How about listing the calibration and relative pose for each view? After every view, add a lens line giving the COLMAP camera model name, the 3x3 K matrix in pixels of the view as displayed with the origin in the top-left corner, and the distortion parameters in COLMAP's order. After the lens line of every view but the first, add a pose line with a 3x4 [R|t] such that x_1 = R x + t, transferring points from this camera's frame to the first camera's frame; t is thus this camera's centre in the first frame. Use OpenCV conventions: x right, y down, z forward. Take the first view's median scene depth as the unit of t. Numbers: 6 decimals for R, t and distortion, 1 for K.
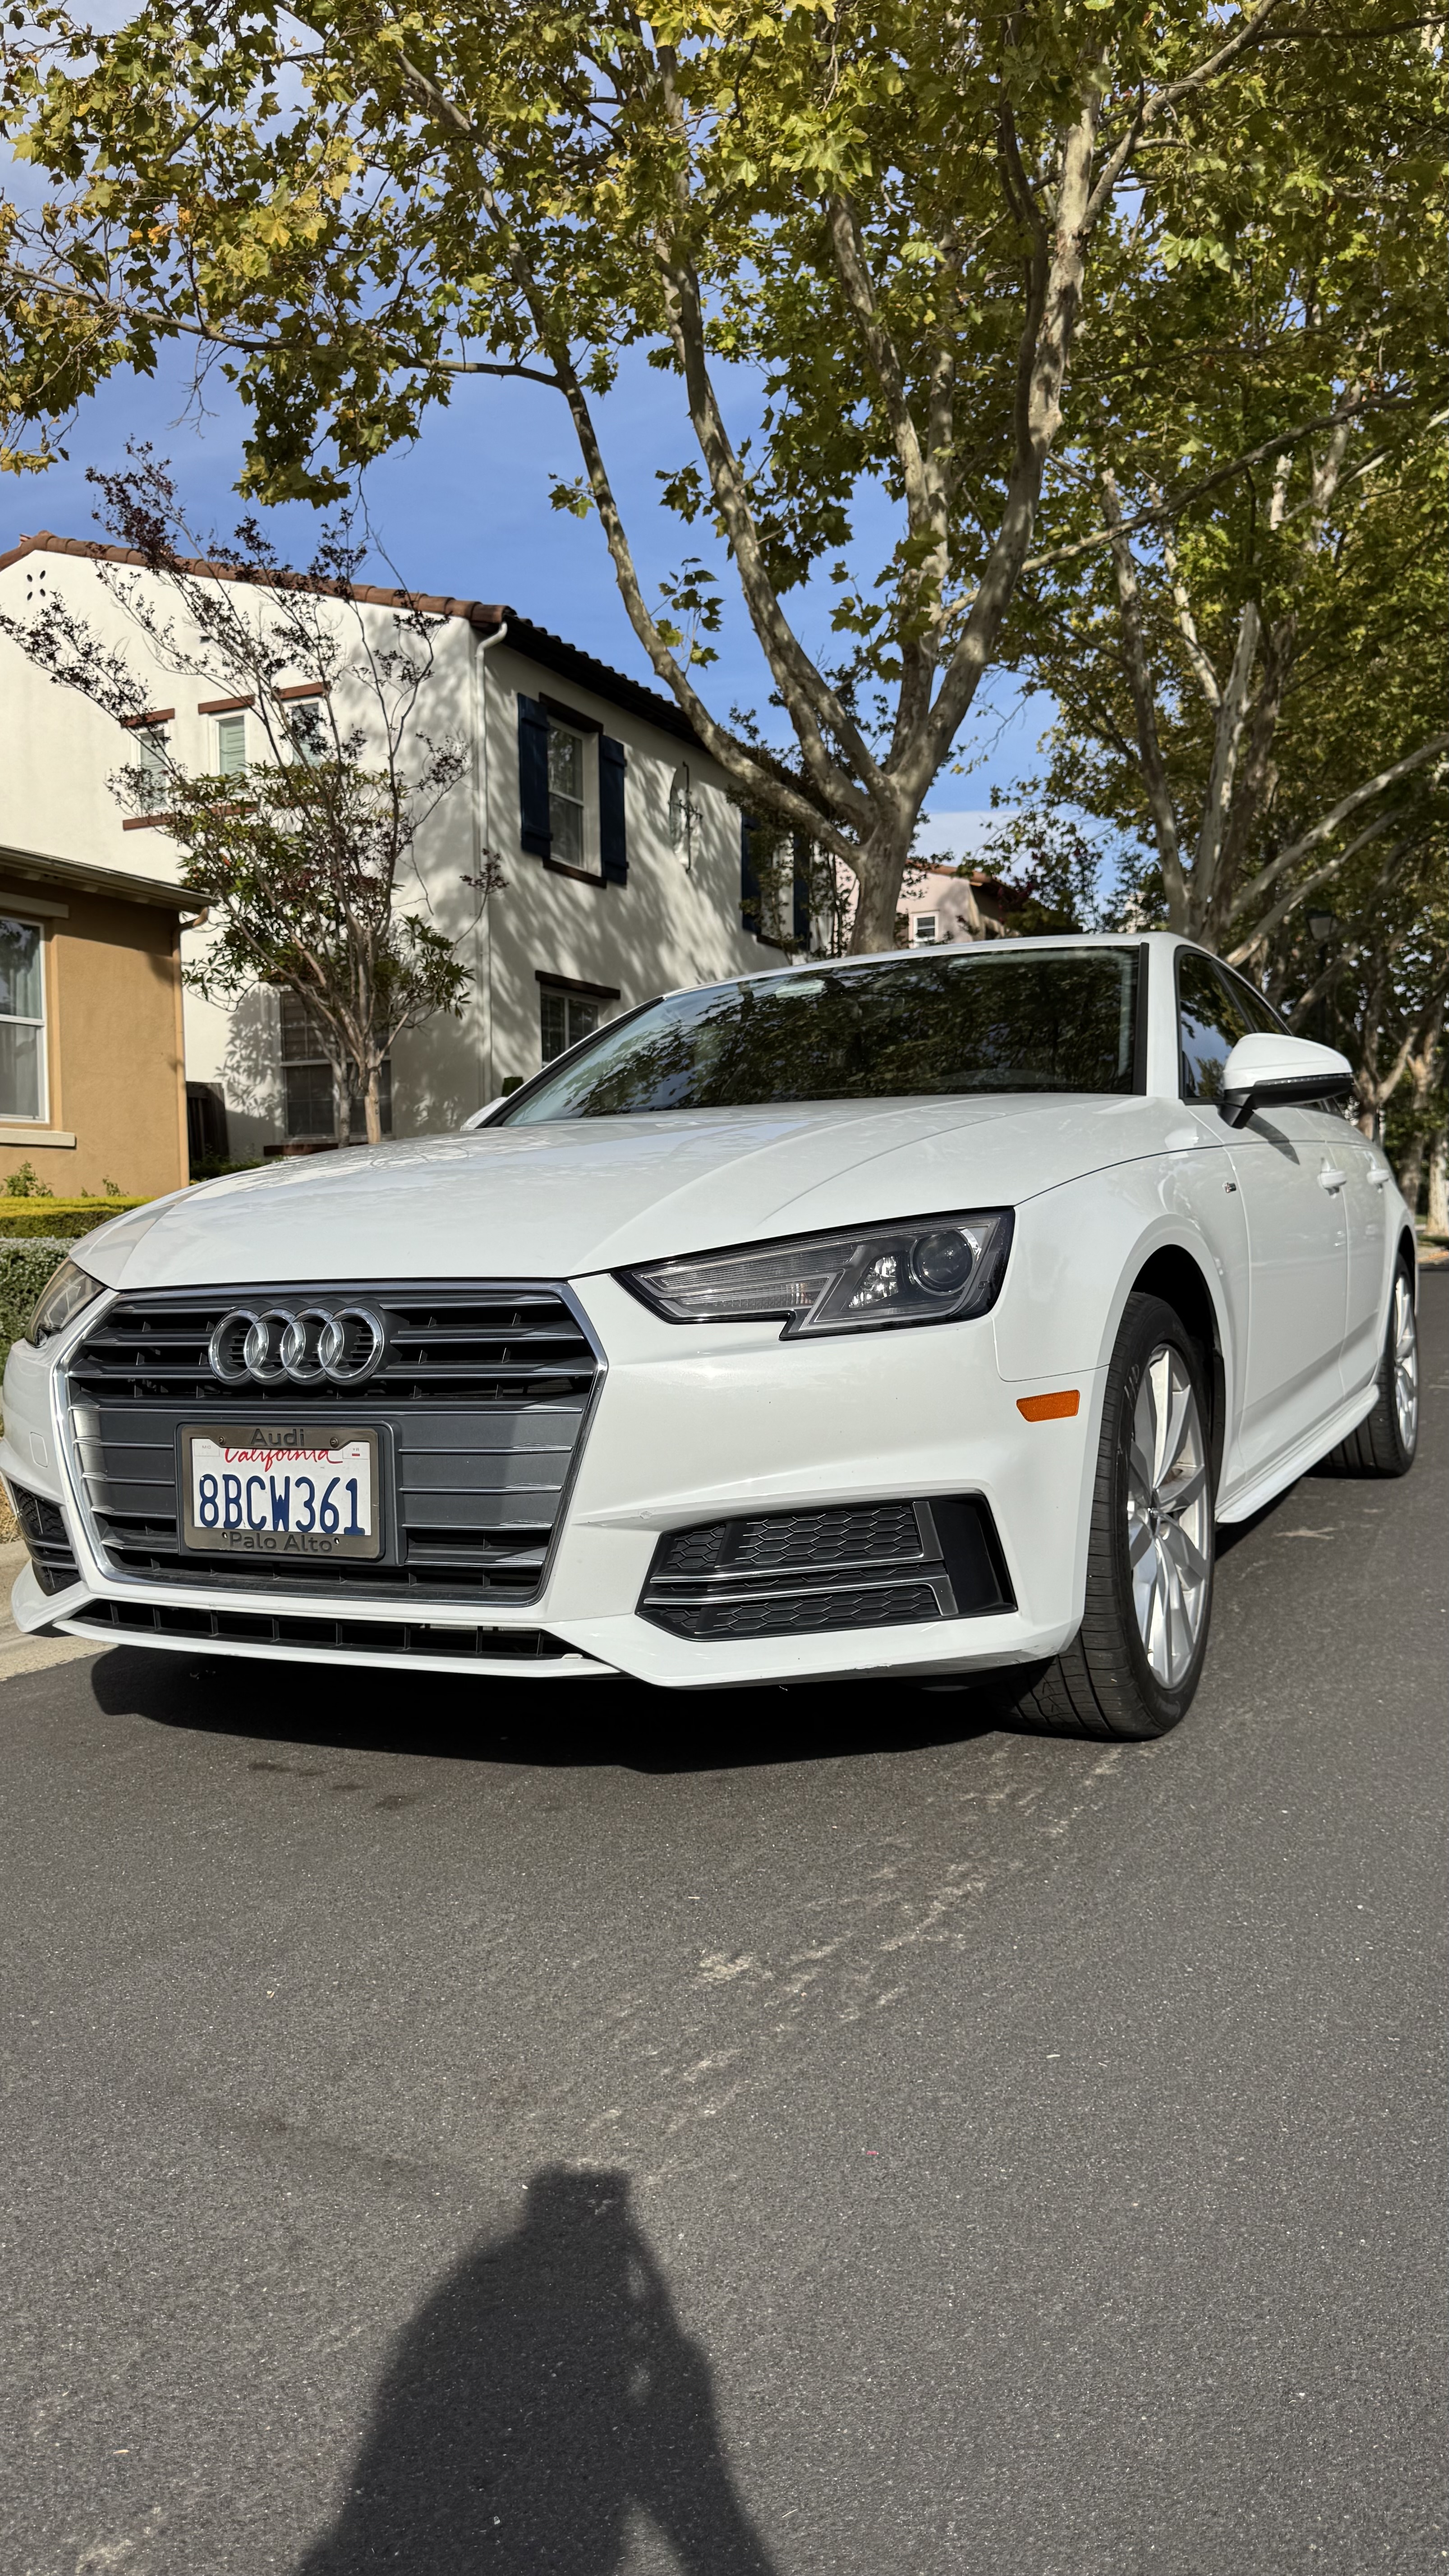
lens RADIAL K [[1819.9, 0, 714.2], [0, 1819.9, 1299.4], [0, 0, 1]] dist [0.080612, -0.091963]
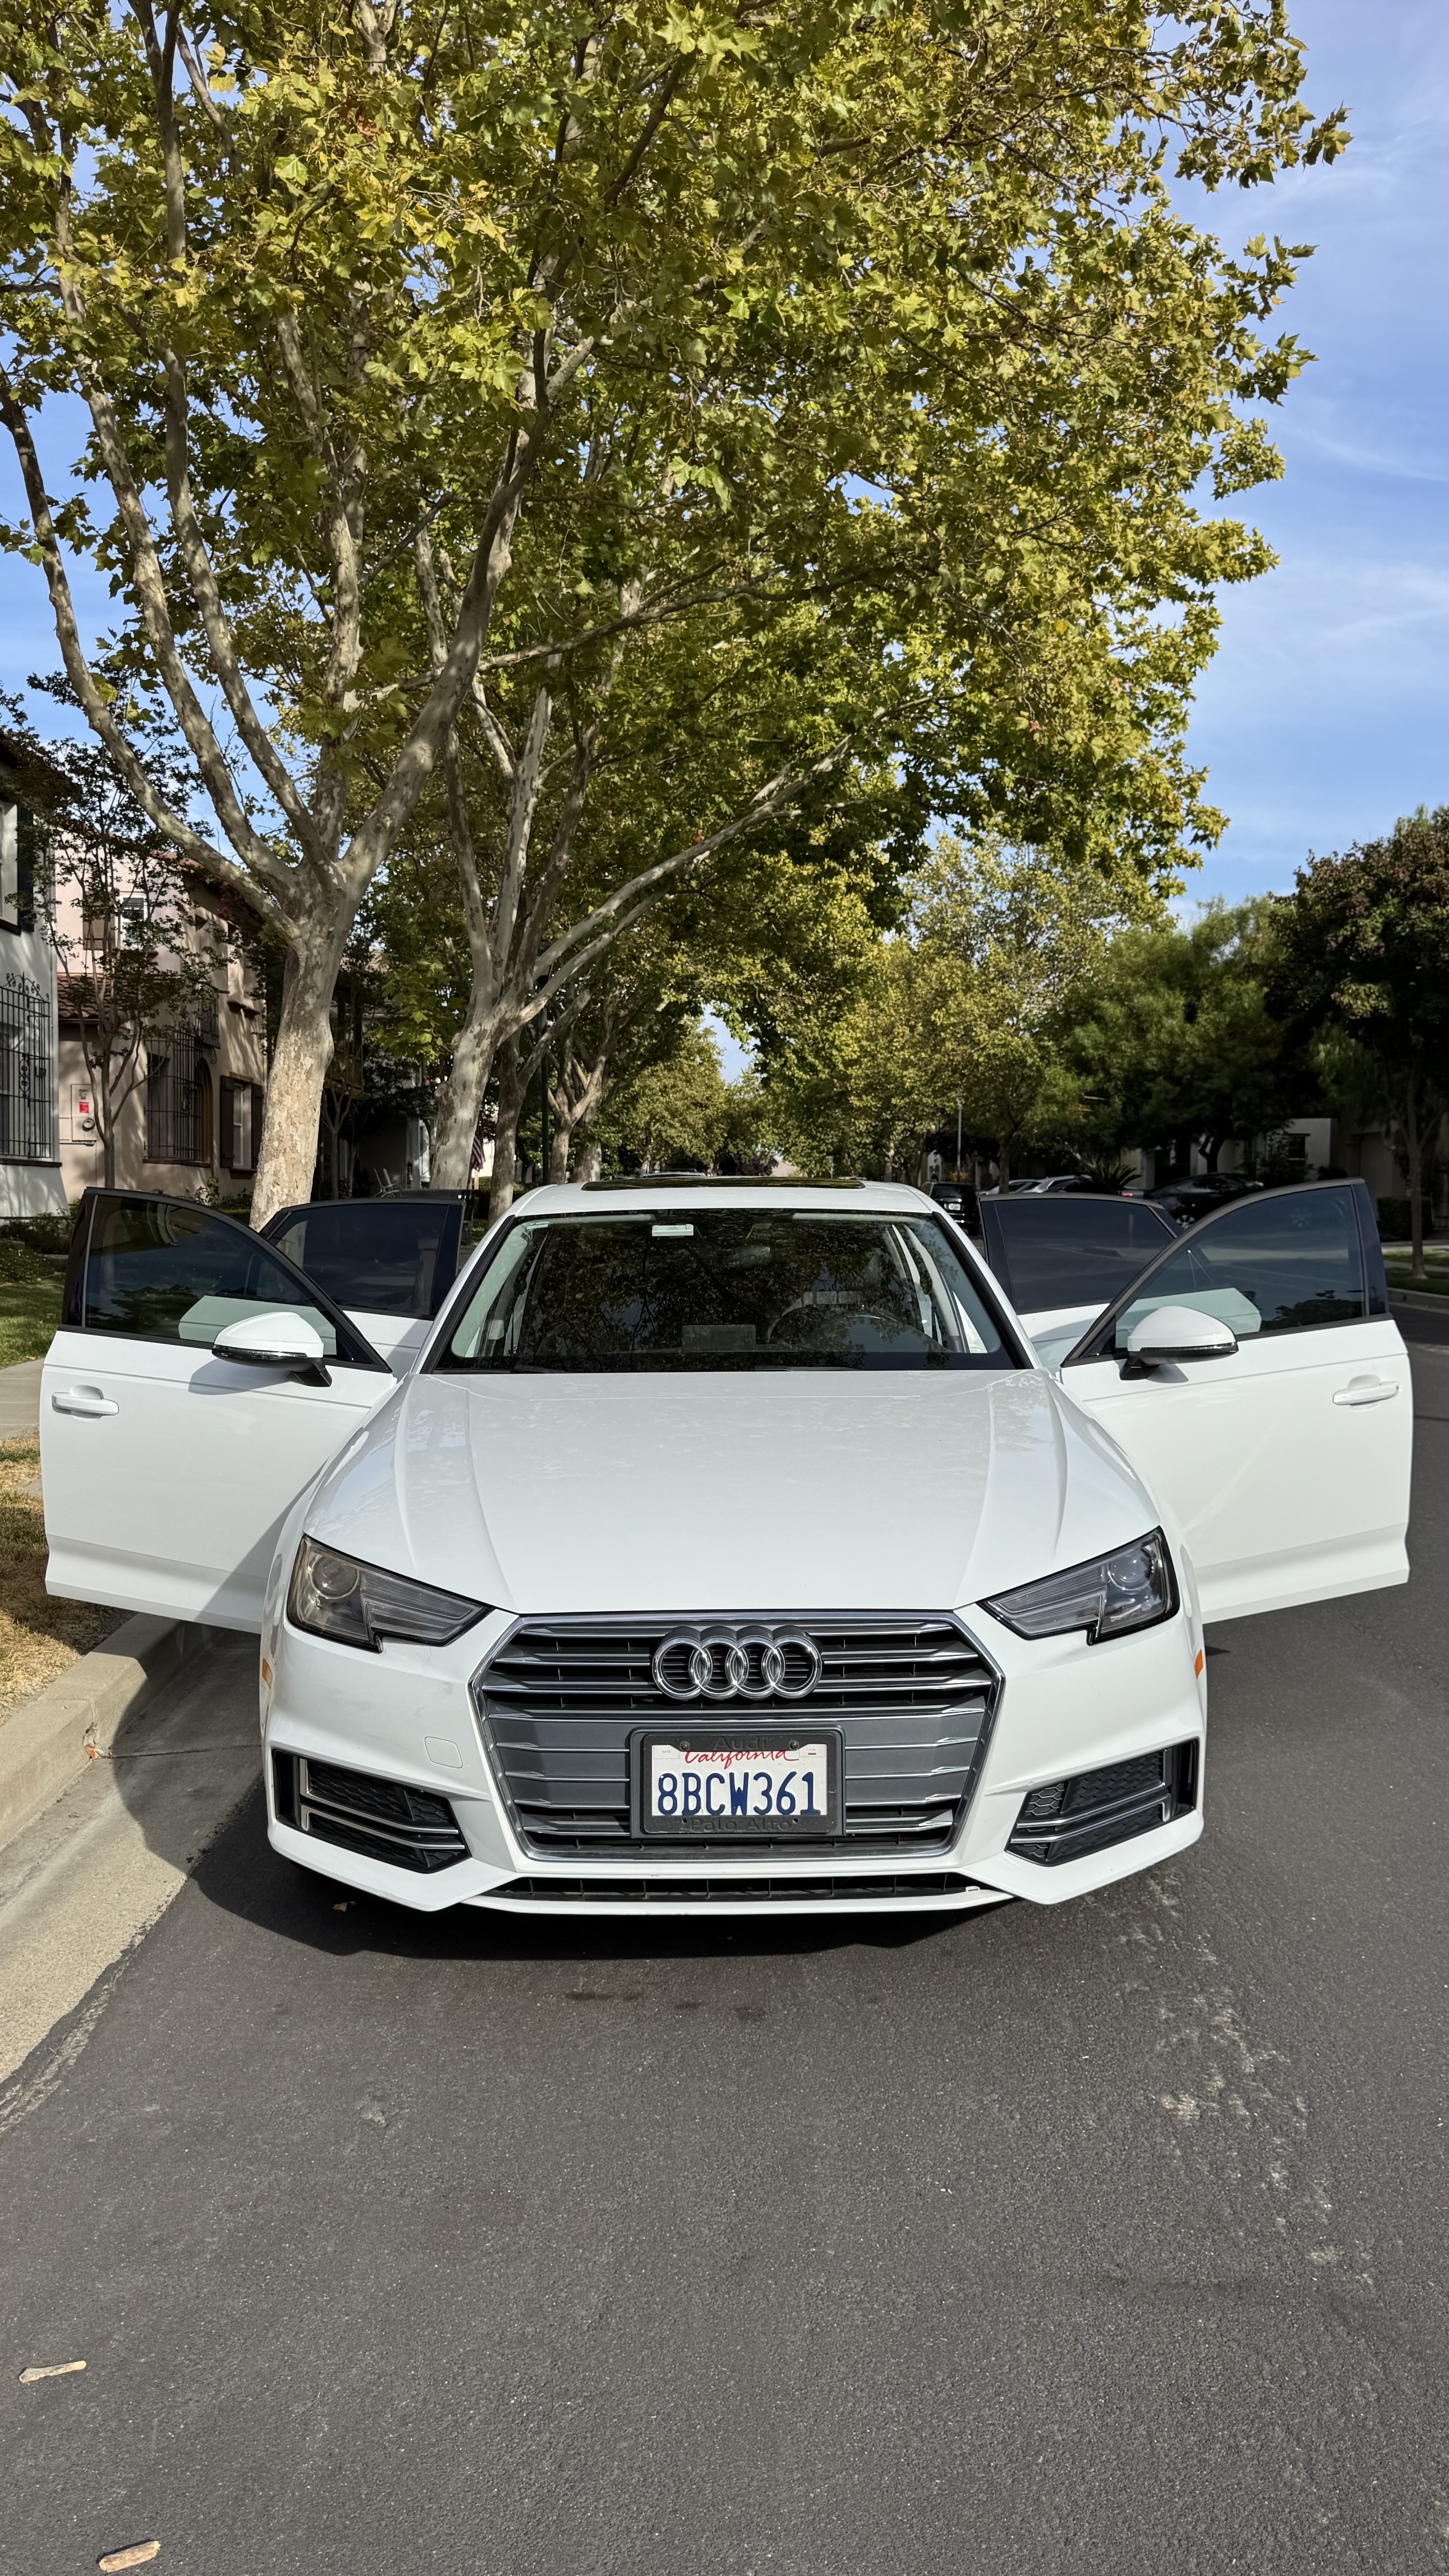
lens RADIAL K [[1819.9, 0, 724.3], [0, 1819.9, 1289.6], [0, 0, 1]] dist [0.080612, -0.091963]
pose [[0.891820, 0.007408, 0.452331, -0.816860], [-0.010913, 0.999927, 0.005140, -0.243617], [-0.452260, -0.009520, 0.891836, -0.128792]]
